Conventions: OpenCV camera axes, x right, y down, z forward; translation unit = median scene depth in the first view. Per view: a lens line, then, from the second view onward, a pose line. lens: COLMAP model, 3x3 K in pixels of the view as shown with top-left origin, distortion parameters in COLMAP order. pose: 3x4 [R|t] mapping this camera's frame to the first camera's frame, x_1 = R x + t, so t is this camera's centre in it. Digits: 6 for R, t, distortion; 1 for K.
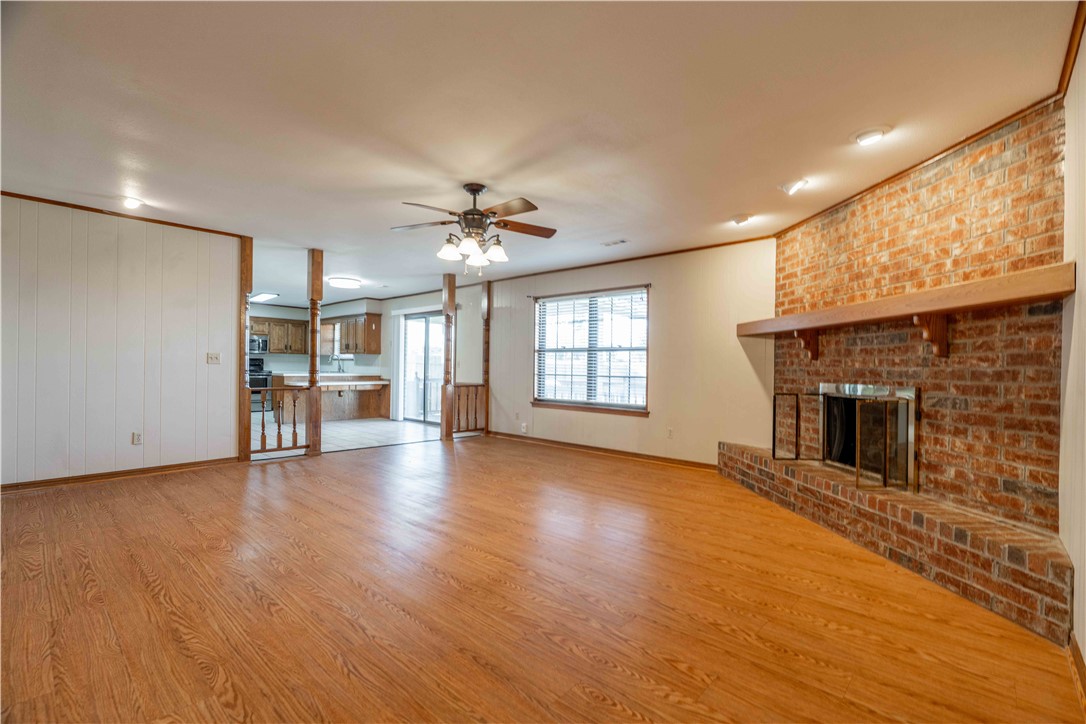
lens RADIAL K [[487.8, 0, 549.8], [0, 487.8, 367.4], [0, 0, 1]] dist [-0.008847, 0.003035]
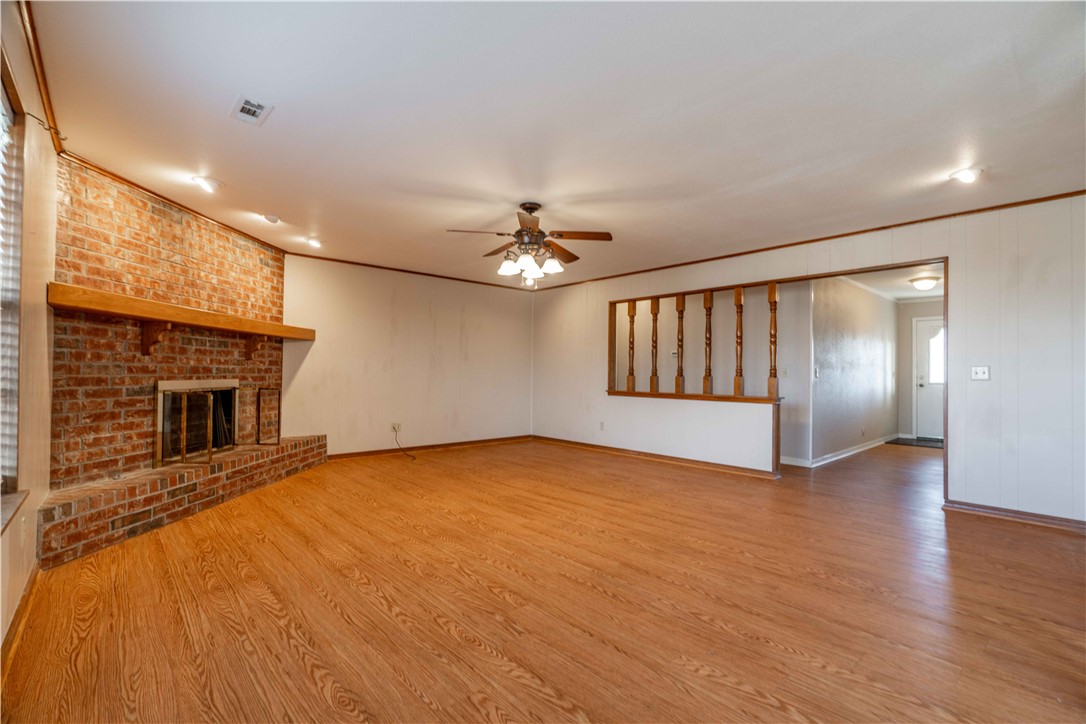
lens RADIAL K [[487.8, 0, 545.7], [0, 487.8, 365.1], [0, 0, 1]] dist [-0.008847, 0.003035]
pose [[-0.994529, -0.022483, 0.102012, -0.285702], [-0.024337, 0.999560, -0.016958, 0.000076], [-0.101586, -0.019348, -0.994639, 1.922849]]
